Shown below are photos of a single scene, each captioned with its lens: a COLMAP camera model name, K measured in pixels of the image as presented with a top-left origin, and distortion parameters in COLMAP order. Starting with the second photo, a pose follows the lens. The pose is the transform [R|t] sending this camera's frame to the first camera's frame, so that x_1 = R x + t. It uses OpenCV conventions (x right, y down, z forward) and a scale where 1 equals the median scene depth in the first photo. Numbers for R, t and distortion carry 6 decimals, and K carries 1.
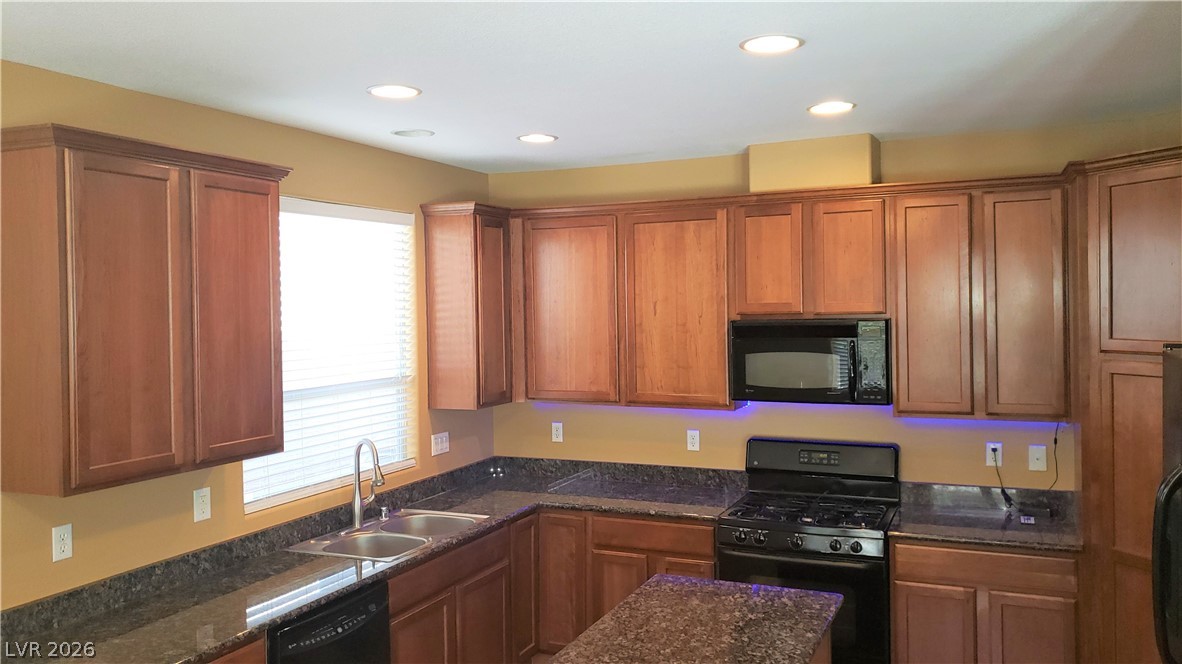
lens RADIAL K [[915.5, 0, 586.0], [0, 915.5, 300.6], [0, 0, 1]] dist [0.070364, -0.111223]
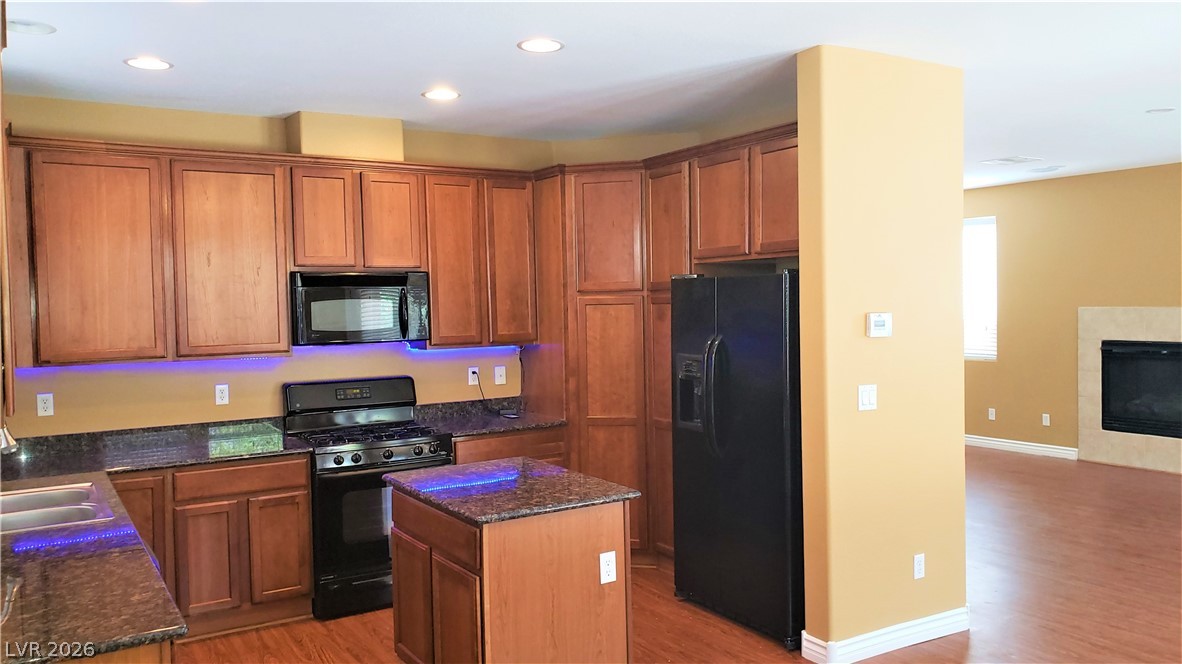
lens RADIAL K [[915.5, 0, 585.6], [0, 915.5, 337.6], [0, 0, 1]] dist [0.070364, -0.111223]
pose [[0.562232, -0.026599, 0.826551, -0.556728], [0.008396, 0.999615, 0.026458, 0.075014], [-0.826937, -0.007936, 0.562239, 0.112760]]
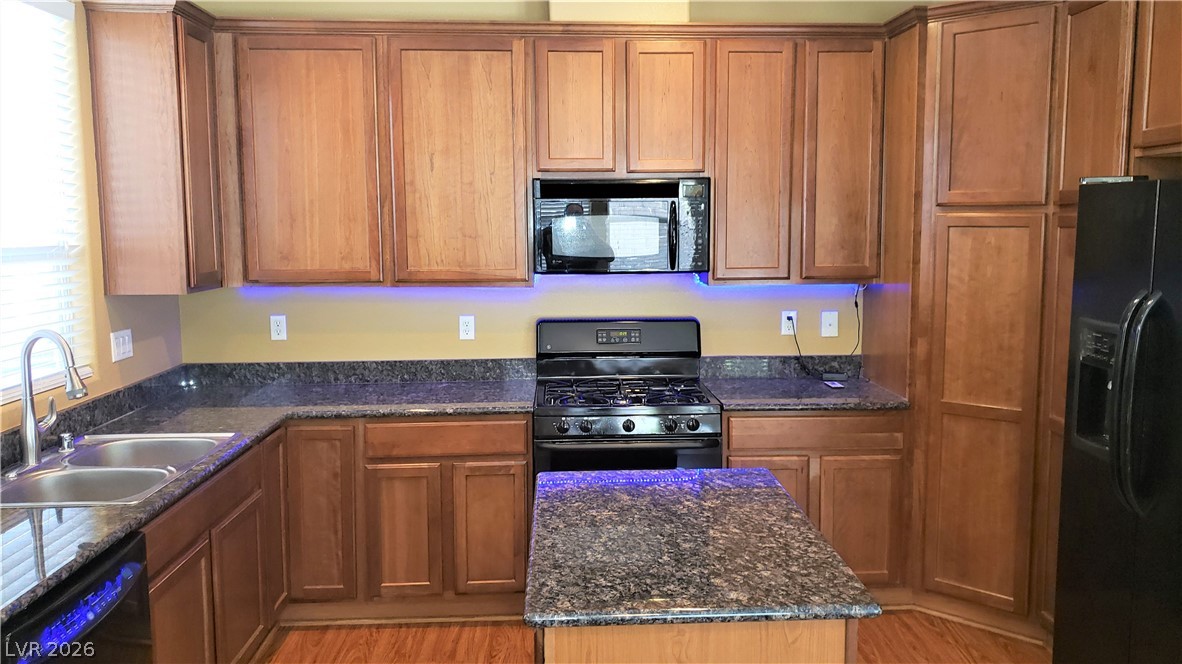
lens RADIAL K [[915.5, 0, 602.3], [0, 915.5, 316.5], [0, 0, 1]] dist [0.070364, -0.111223]
pose [[0.890808, -0.031976, 0.453254, -0.170086], [-0.013094, 0.995300, 0.095949, 0.068008], [-0.454191, -0.091407, 0.886202, 0.227749]]
